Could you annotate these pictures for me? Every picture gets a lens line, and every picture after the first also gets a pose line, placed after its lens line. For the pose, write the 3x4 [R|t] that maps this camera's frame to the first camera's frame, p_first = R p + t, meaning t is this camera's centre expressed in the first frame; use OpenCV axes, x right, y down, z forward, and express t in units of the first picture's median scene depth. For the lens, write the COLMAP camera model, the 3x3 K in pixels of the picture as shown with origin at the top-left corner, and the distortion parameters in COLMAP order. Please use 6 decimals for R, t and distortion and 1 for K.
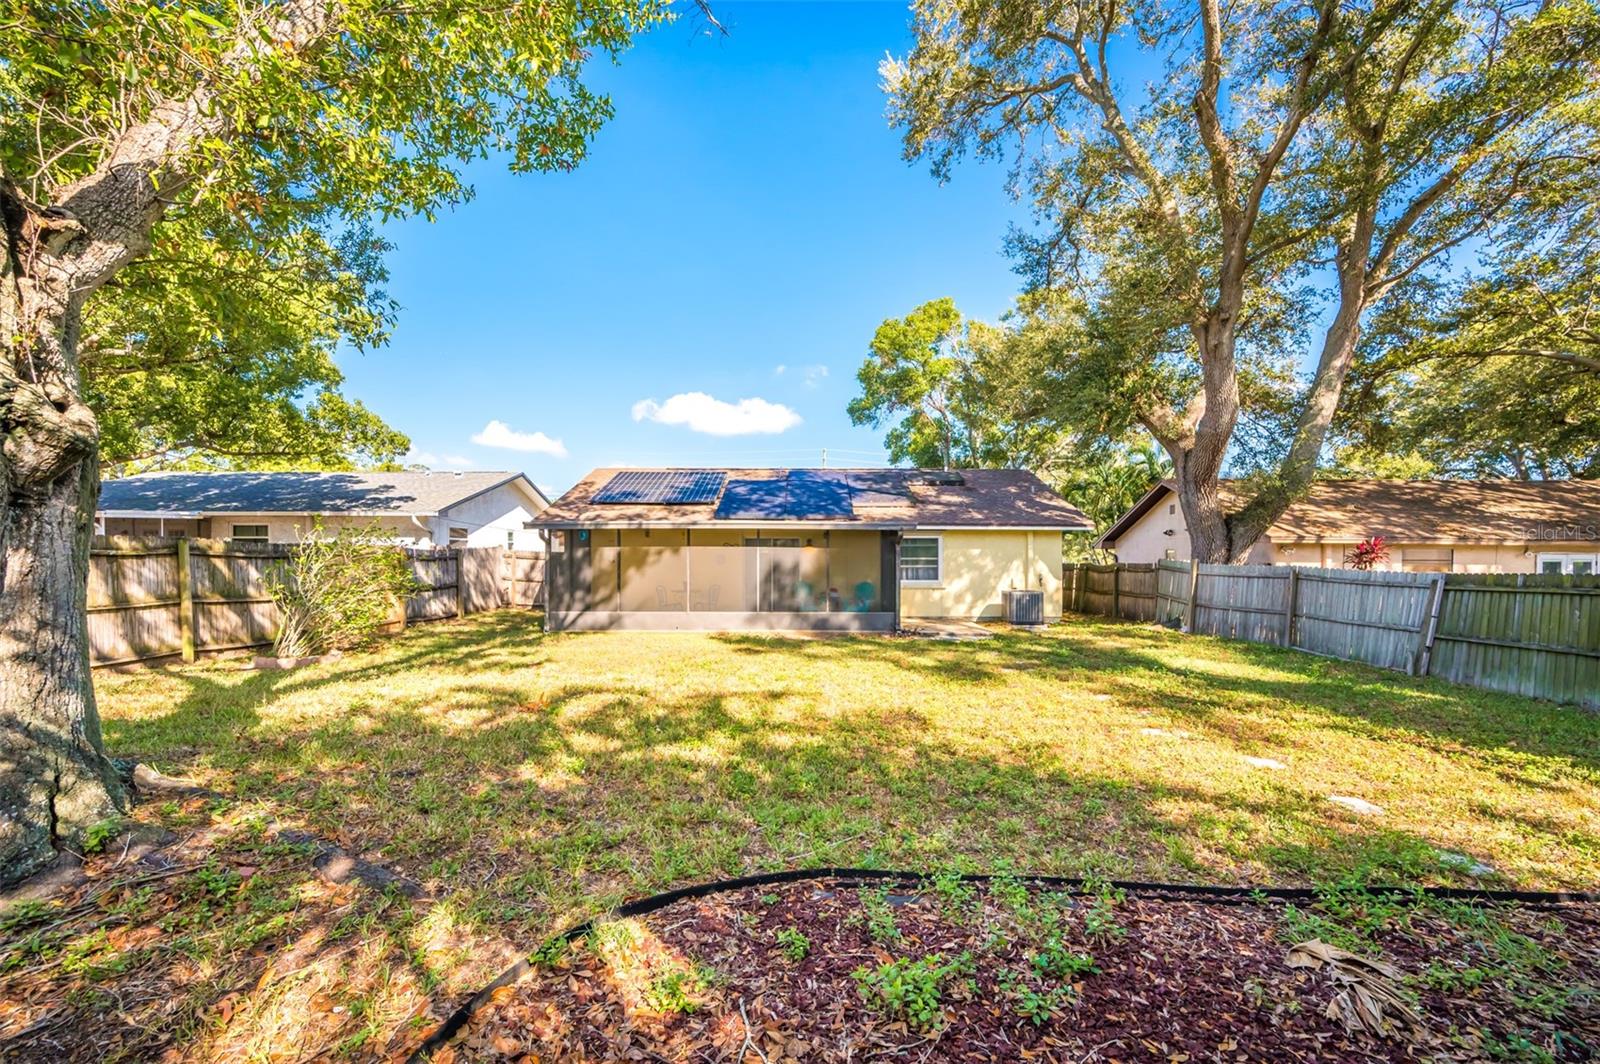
lens RADIAL K [[624.1, 0, 798.9], [0, 624.1, 545.7], [0, 0, 1]] dist [-0.000048, -0.000018]
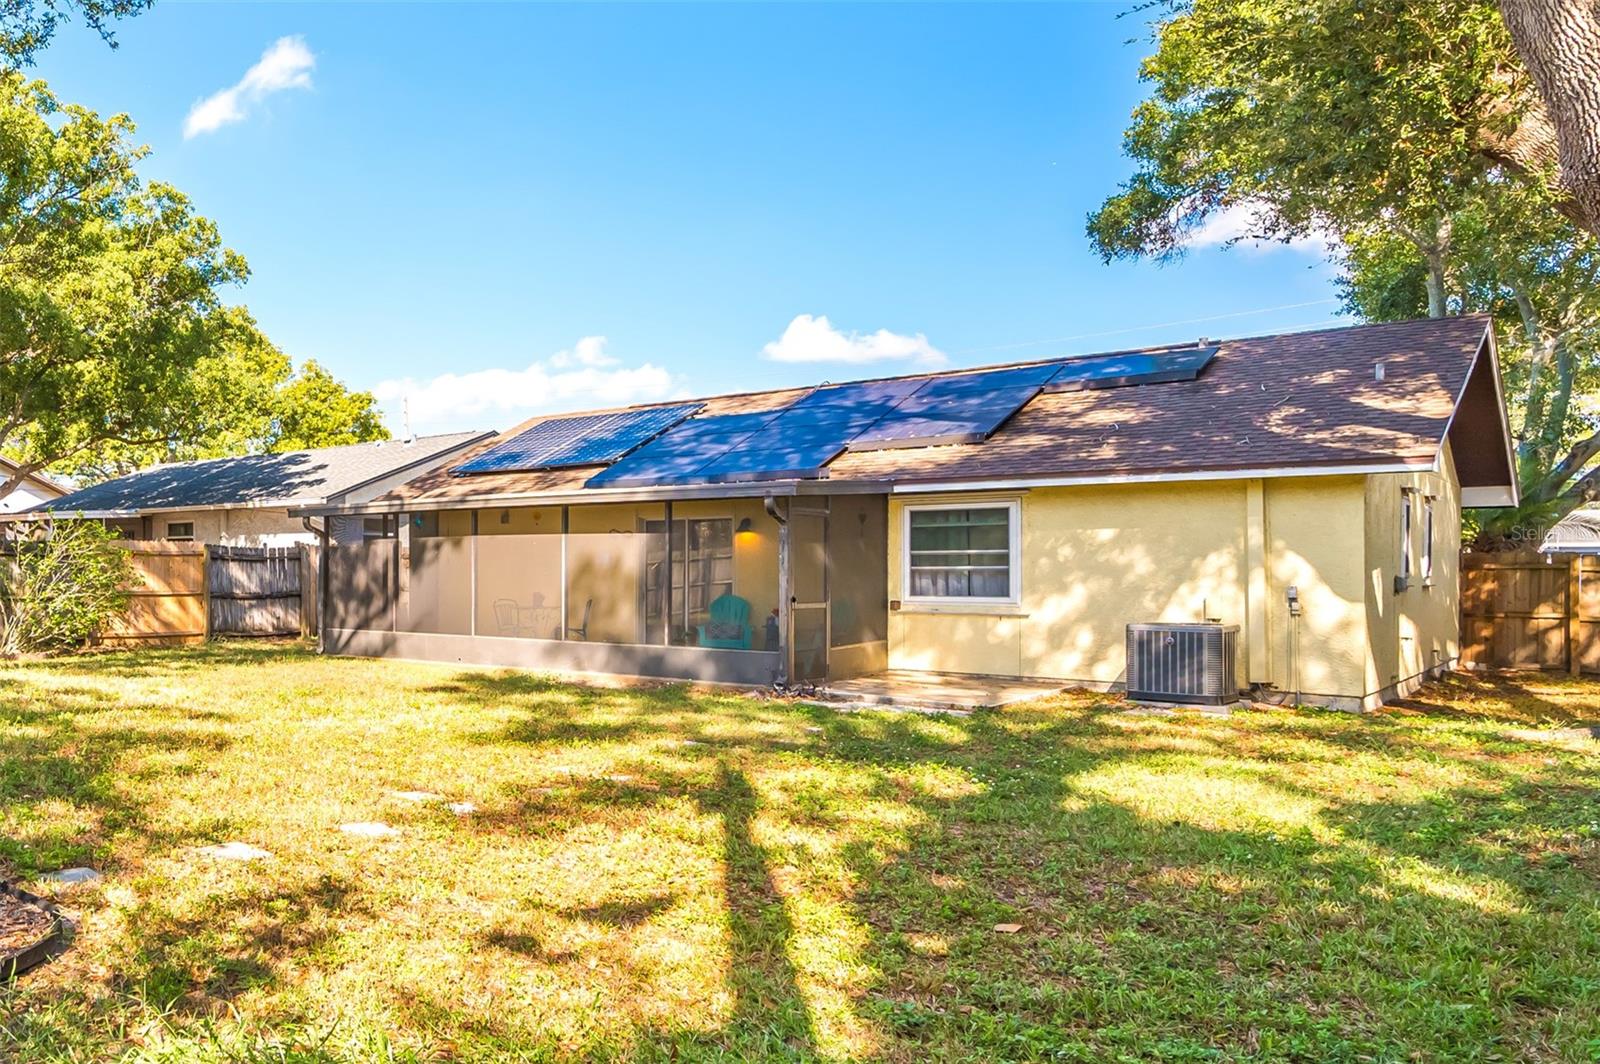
lens RADIAL K [[1467.1, 0, 800.0], [0, 1467.1, 532.0], [0, 0, 1]] dist [-0.003242, -0.001577]
pose [[0.717023, -0.024298, -0.696626, 1.144322], [0.017626, 0.999705, -0.016727, 0.028830], [0.696827, -0.000285, 0.717239, 0.133903]]
